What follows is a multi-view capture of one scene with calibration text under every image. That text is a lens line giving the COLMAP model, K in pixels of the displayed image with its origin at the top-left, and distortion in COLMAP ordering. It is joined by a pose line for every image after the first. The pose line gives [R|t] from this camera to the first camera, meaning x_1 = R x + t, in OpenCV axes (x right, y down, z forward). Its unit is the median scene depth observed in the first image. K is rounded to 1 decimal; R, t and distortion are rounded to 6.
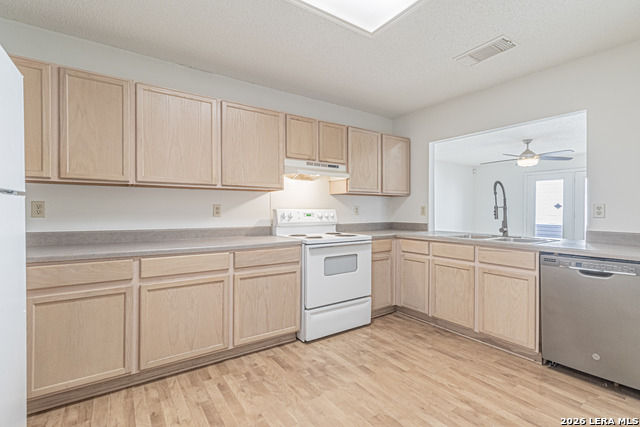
lens RADIAL K [[301.7, 0, 326.3], [0, 301.7, 212.1], [0, 0, 1]] dist [0.003390, 0.001360]
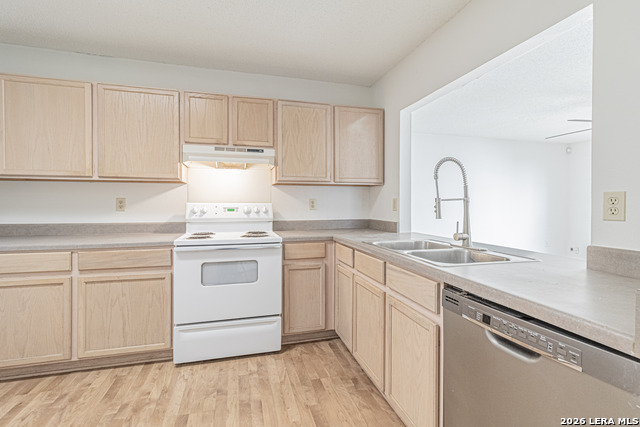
lens RADIAL K [[301.7, 0, 325.8], [0, 301.7, 205.9], [0, 0, 1]] dist [0.003390, 0.001360]
pose [[0.940996, 0.003503, -0.338400, 0.559227], [-0.002642, 0.999992, 0.003004, -0.005157], [0.338408, -0.001932, 0.940998, 0.341395]]
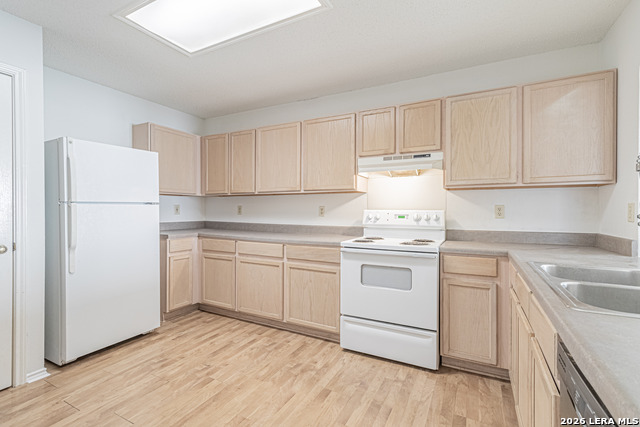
lens RADIAL K [[301.7, 0, 324.6], [0, 301.7, 211.7], [0, 0, 1]] dist [0.003390, 0.001360]
pose [[0.448333, 0.005582, -0.893849, 0.719875], [-0.005556, 0.999979, 0.003458, -0.007467], [0.893849, 0.003415, 0.448354, 0.483860]]
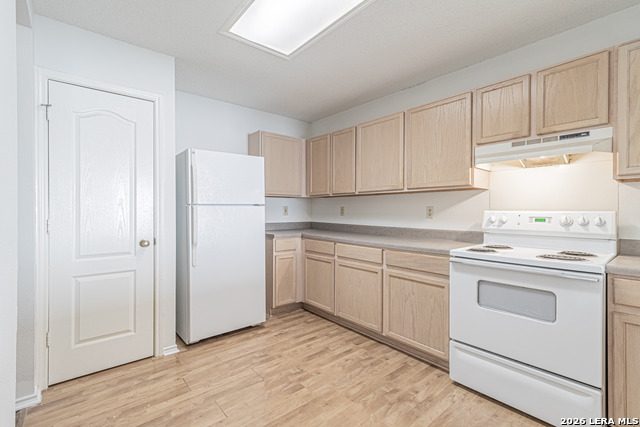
lens RADIAL K [[301.7, 0, 319.7], [0, 301.7, 211.6], [0, 0, 1]] dist [0.003390, 0.001360]
pose [[0.072467, 0.002948, -0.997366, 0.649499], [-0.004740, 0.999985, 0.002611, -0.008721], [0.997360, 0.004538, 0.072480, 0.559137]]
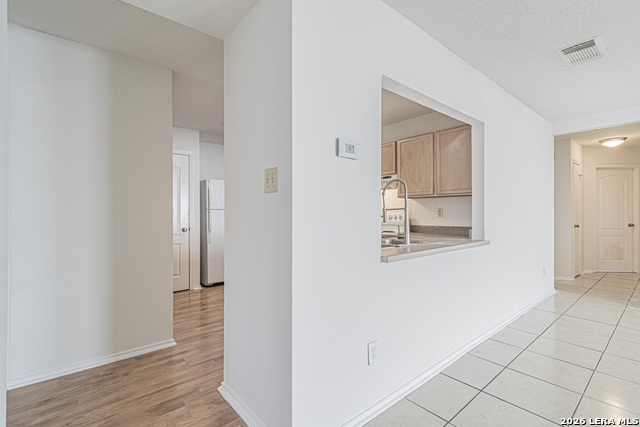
lens RADIAL K [[301.7, 0, 321.0], [0, 301.7, 213.7], [0, 0, 1]] dist [0.003390, 0.001360]
pose [[0.074211, 0.002543, -0.997239, 1.441675], [-0.000967, 0.999996, 0.002478, -0.006453], [0.997242, 0.000780, 0.074214, 0.741070]]
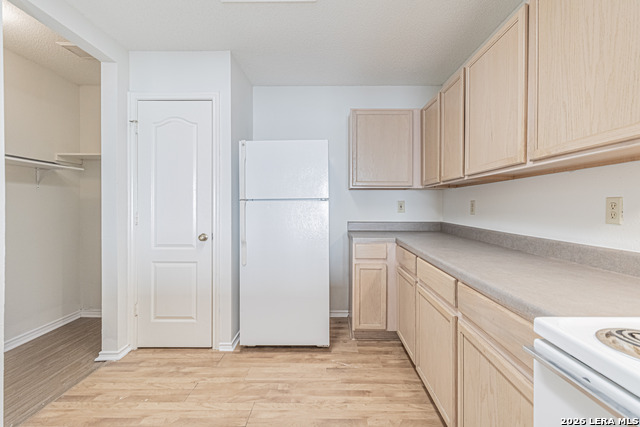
lens RADIAL K [[301.7, 0, 316.5], [0, 301.7, 206.0], [0, 0, 1]] dist [0.003390, 0.001360]
pose [[-0.606224, -0.001163, -0.795293, 0.265276], [-0.004906, 0.999985, 0.002277, -0.011046], [0.795279, 0.005282, -0.606221, 0.937447]]
